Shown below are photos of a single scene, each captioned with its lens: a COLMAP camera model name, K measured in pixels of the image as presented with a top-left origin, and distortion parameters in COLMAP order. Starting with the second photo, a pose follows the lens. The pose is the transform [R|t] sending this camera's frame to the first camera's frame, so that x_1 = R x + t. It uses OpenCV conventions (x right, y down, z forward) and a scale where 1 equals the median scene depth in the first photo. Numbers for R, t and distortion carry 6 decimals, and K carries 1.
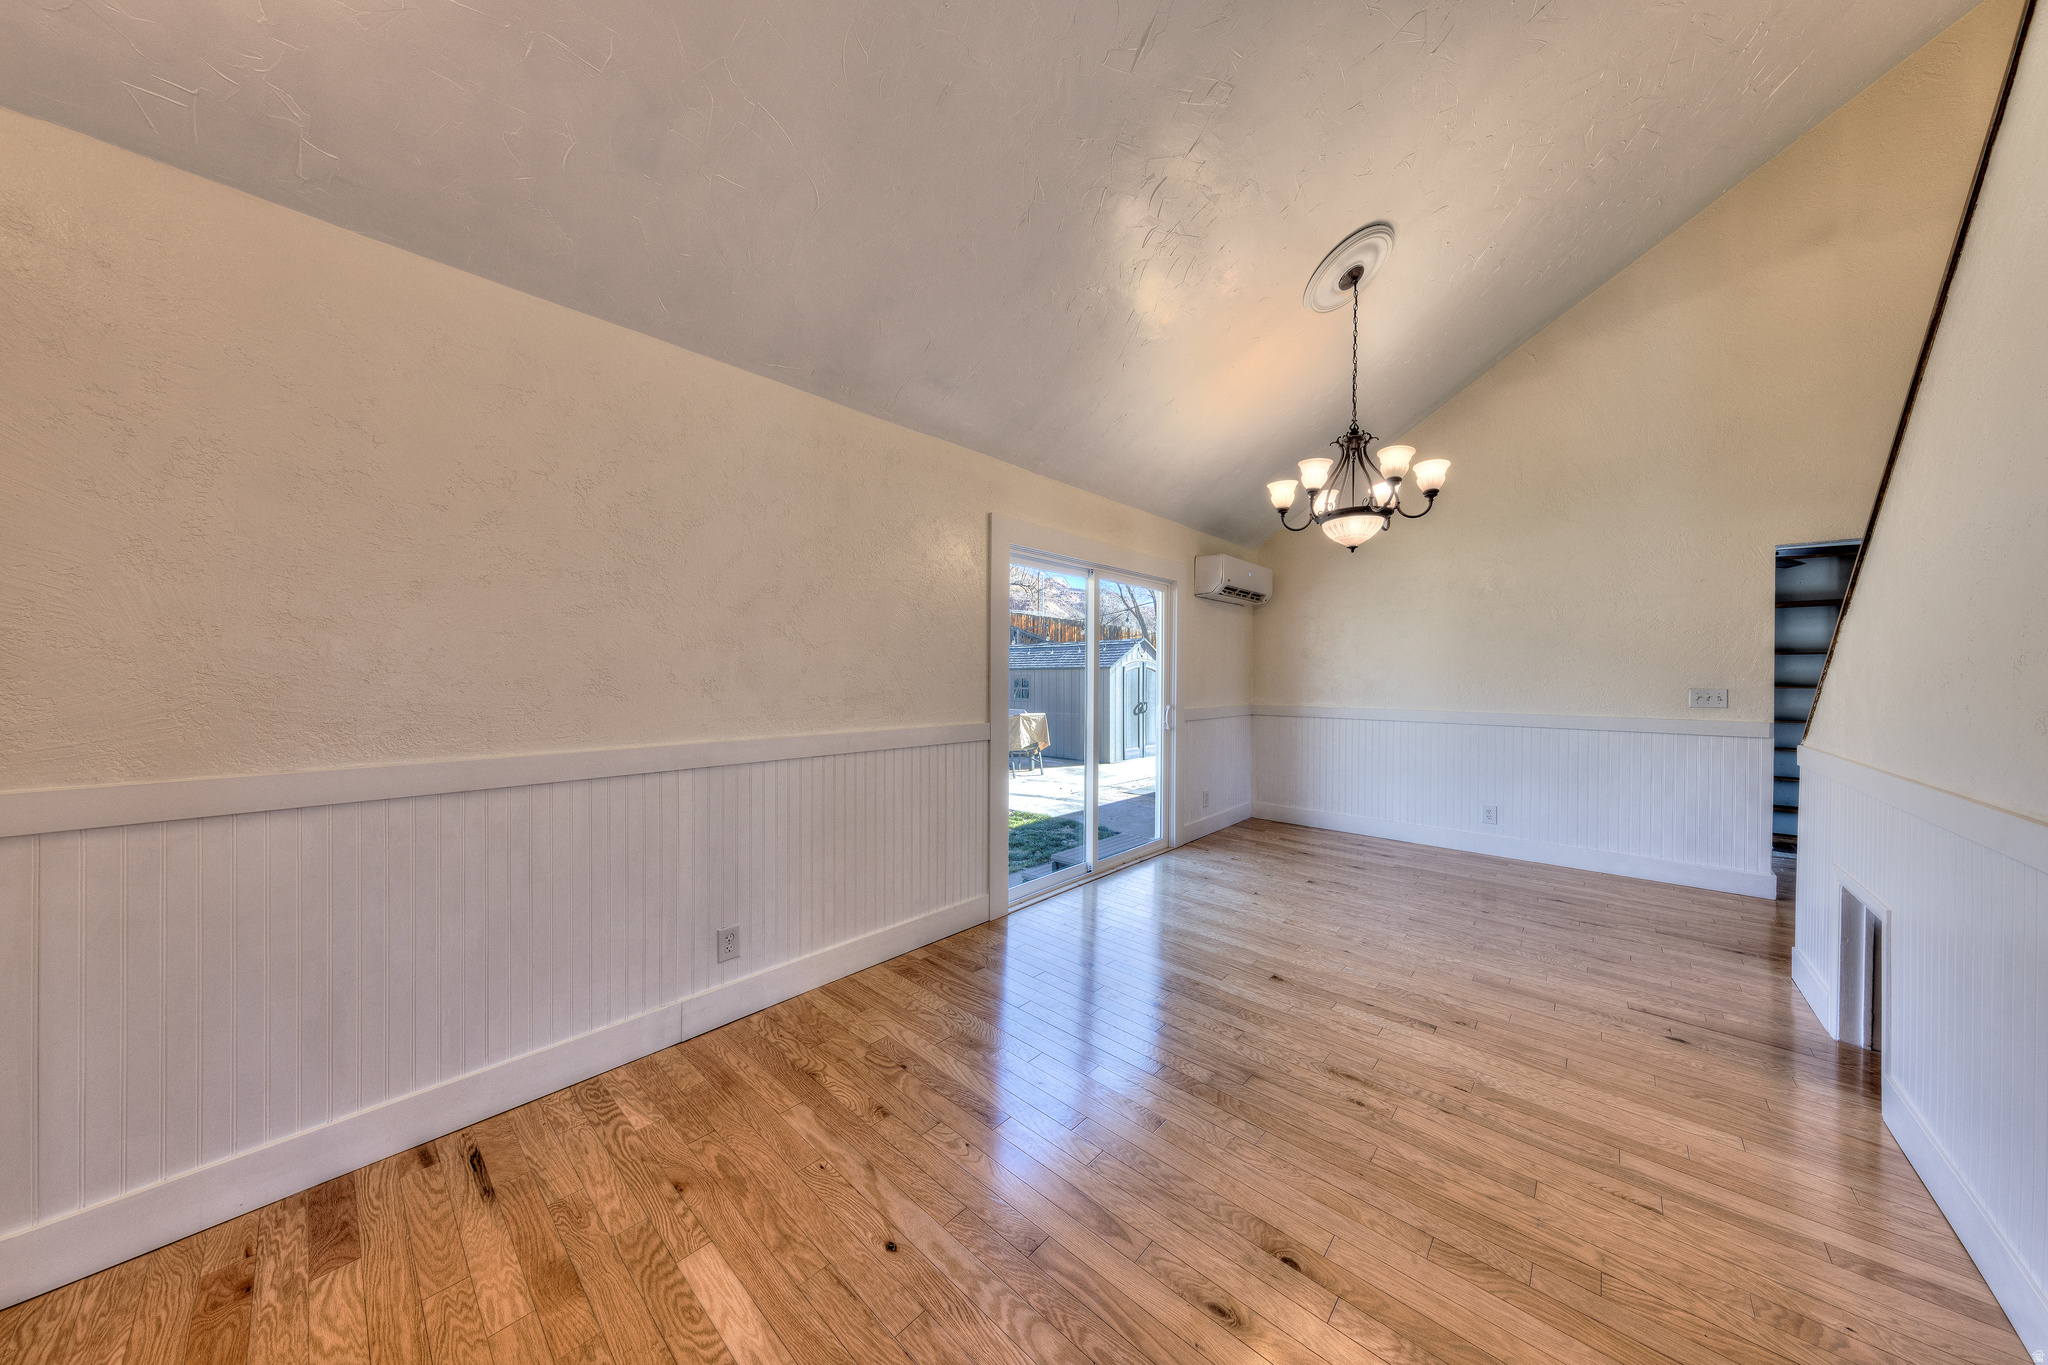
lens RADIAL K [[641.8, 0, 1035.8], [0, 641.8, 675.3], [0, 0, 1]] dist [0.001302, -0.000006]
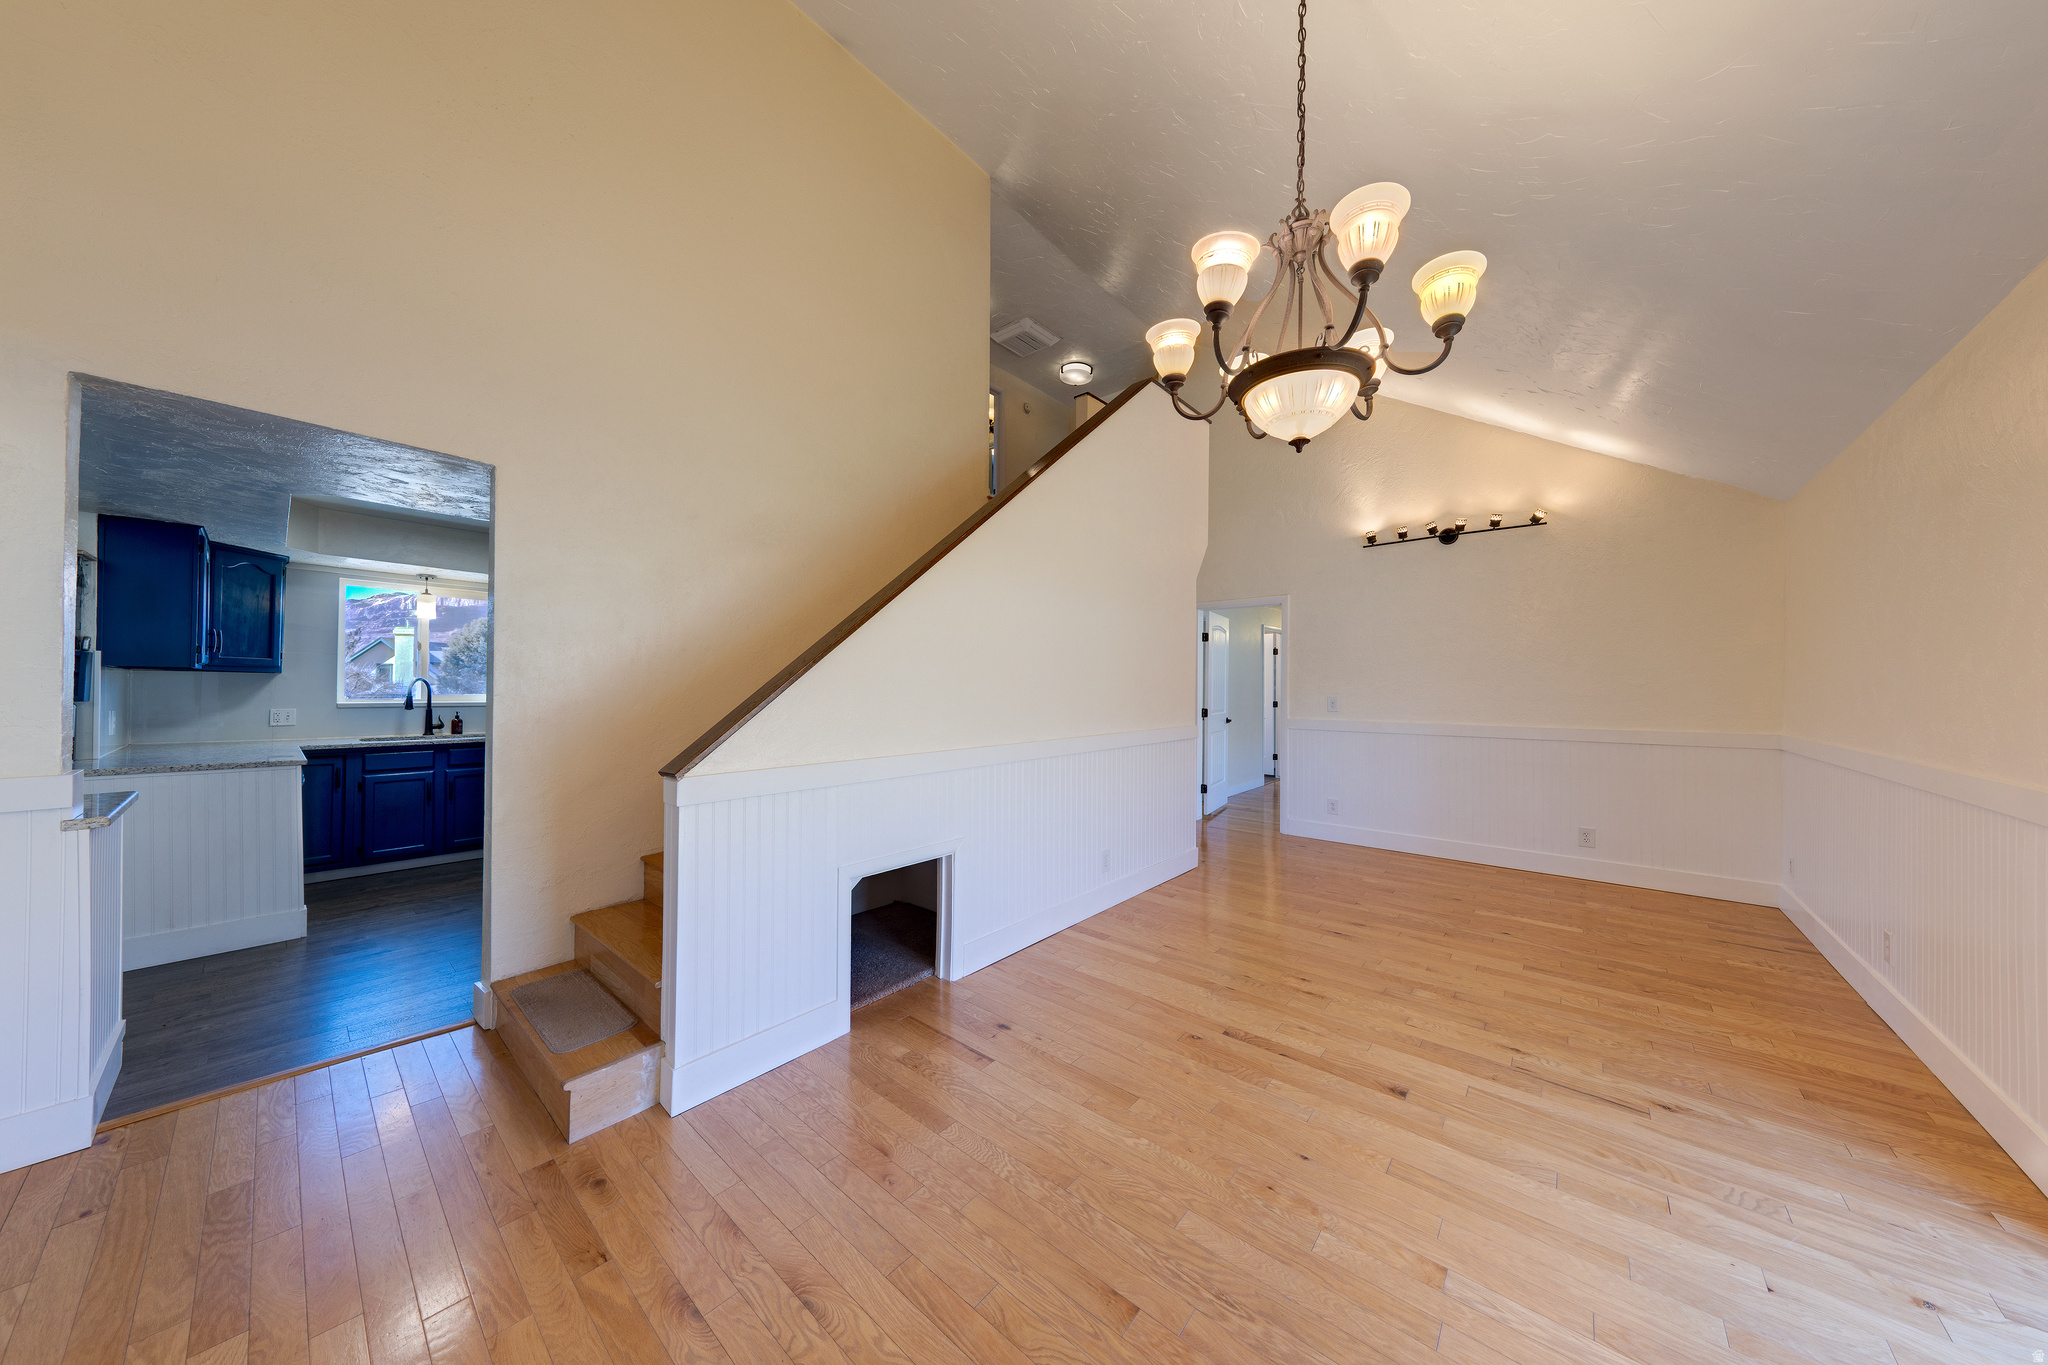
lens RADIAL K [[641.8, 0, 1035.8], [0, 641.8, 675.3], [0, 0, 1]] dist [0.001302, -0.000006]
pose [[-0.999555, -0.012181, -0.027245, 0.907363], [-0.011753, 0.999806, -0.015803, 0.002162], [0.027432, -0.015476, -0.999504, 1.916345]]
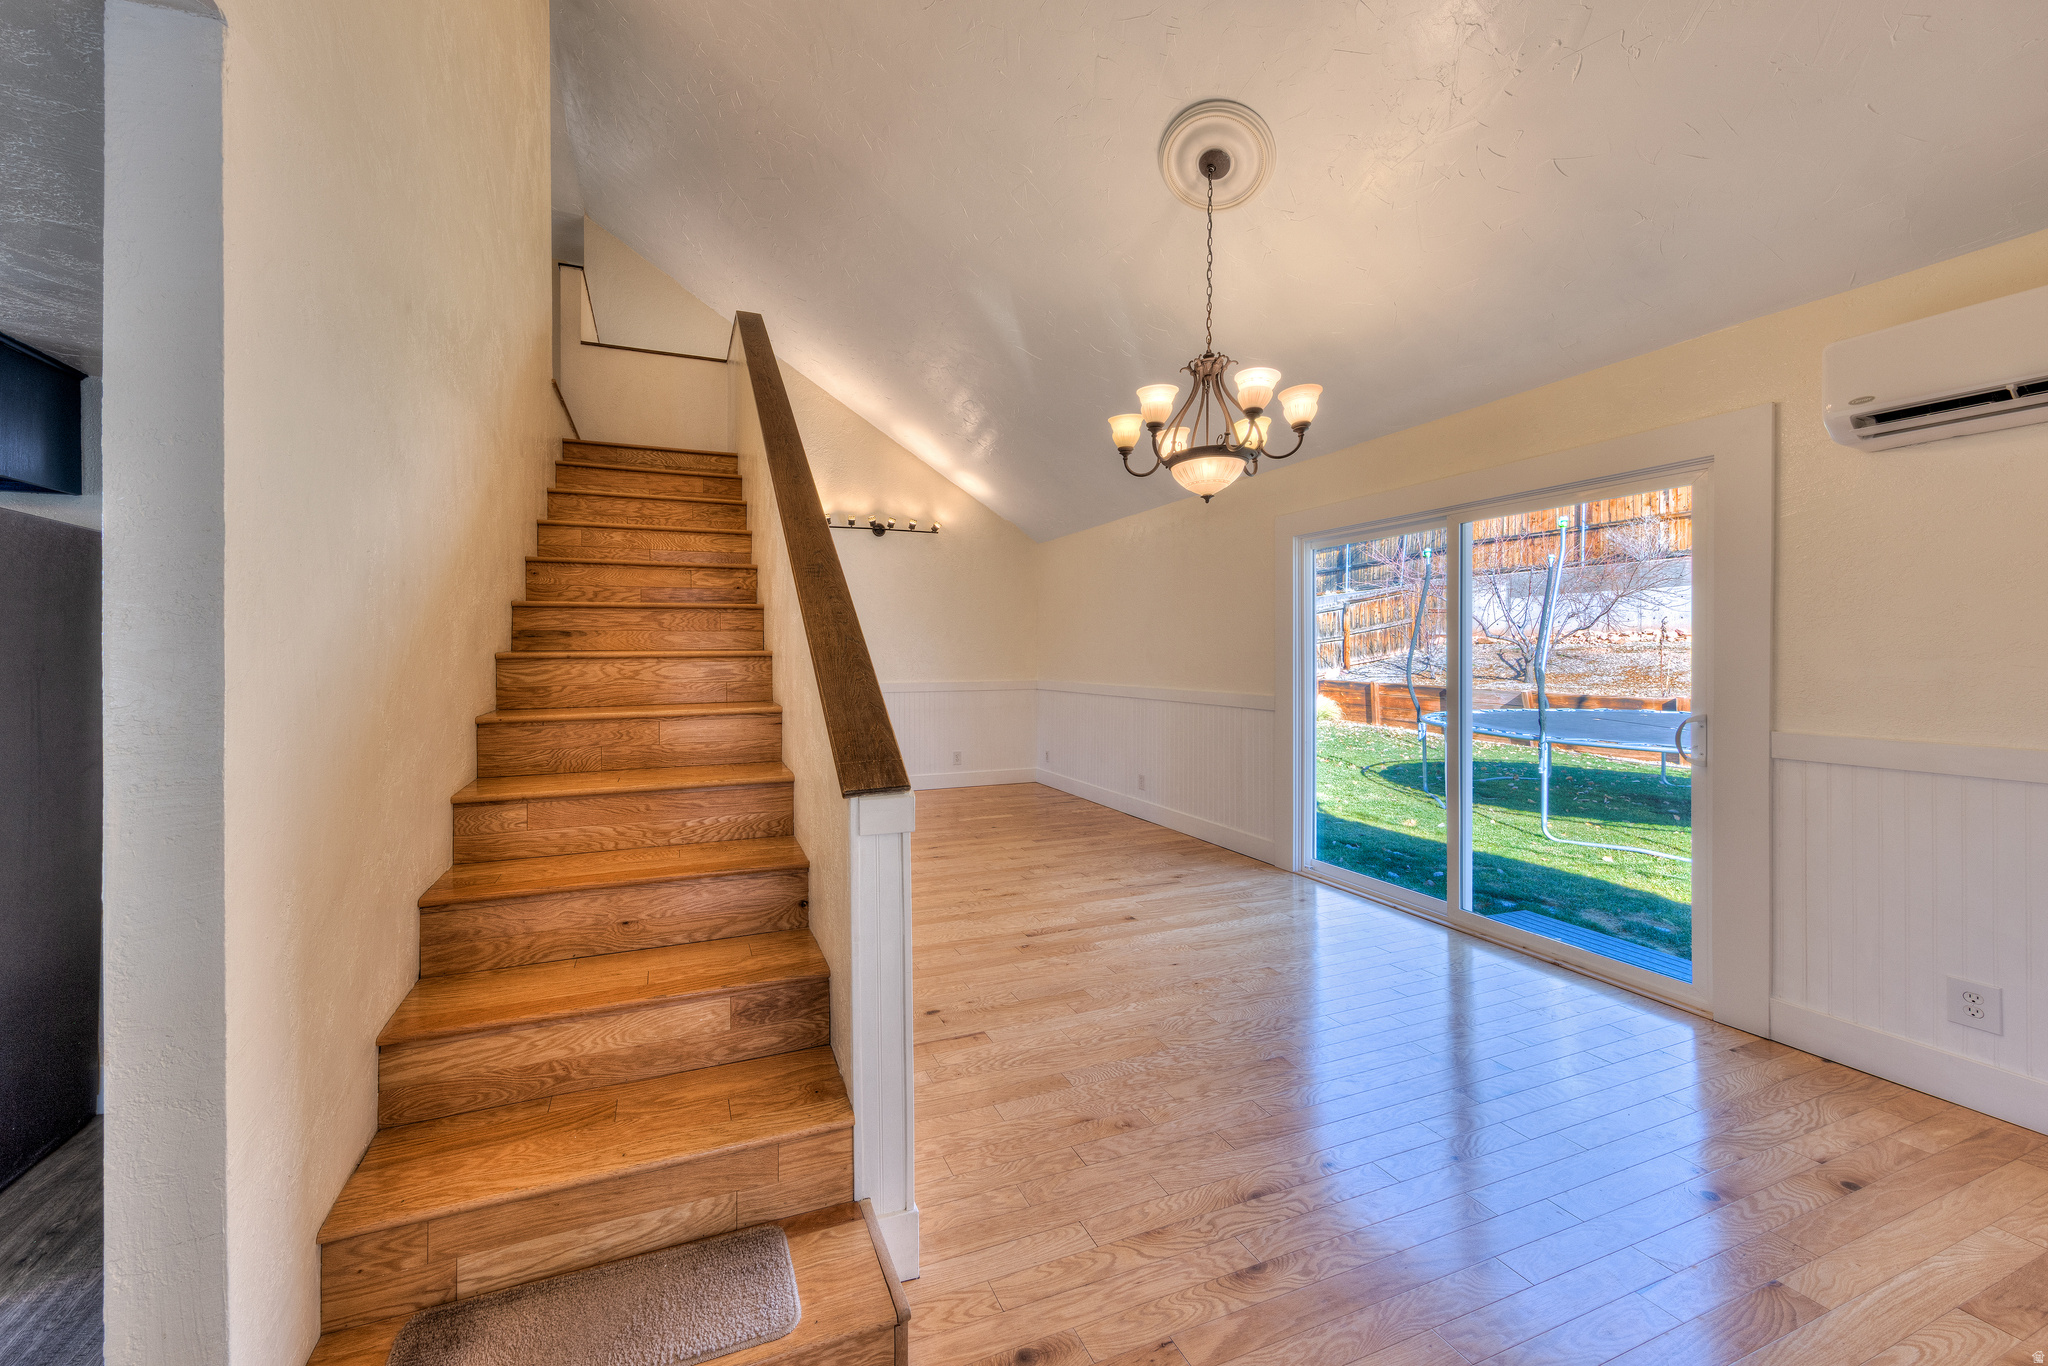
lens RADIAL K [[711.3, 0, 905.0], [0, 711.3, 653.5], [0, 0, 1]] dist [-0.000419, -0.000106]
pose [[-0.498149, -0.005344, -0.867075, 1.849800], [-0.003488, 0.999985, -0.004159, 0.003930], [0.867084, 0.000953, -0.498160, 1.409094]]
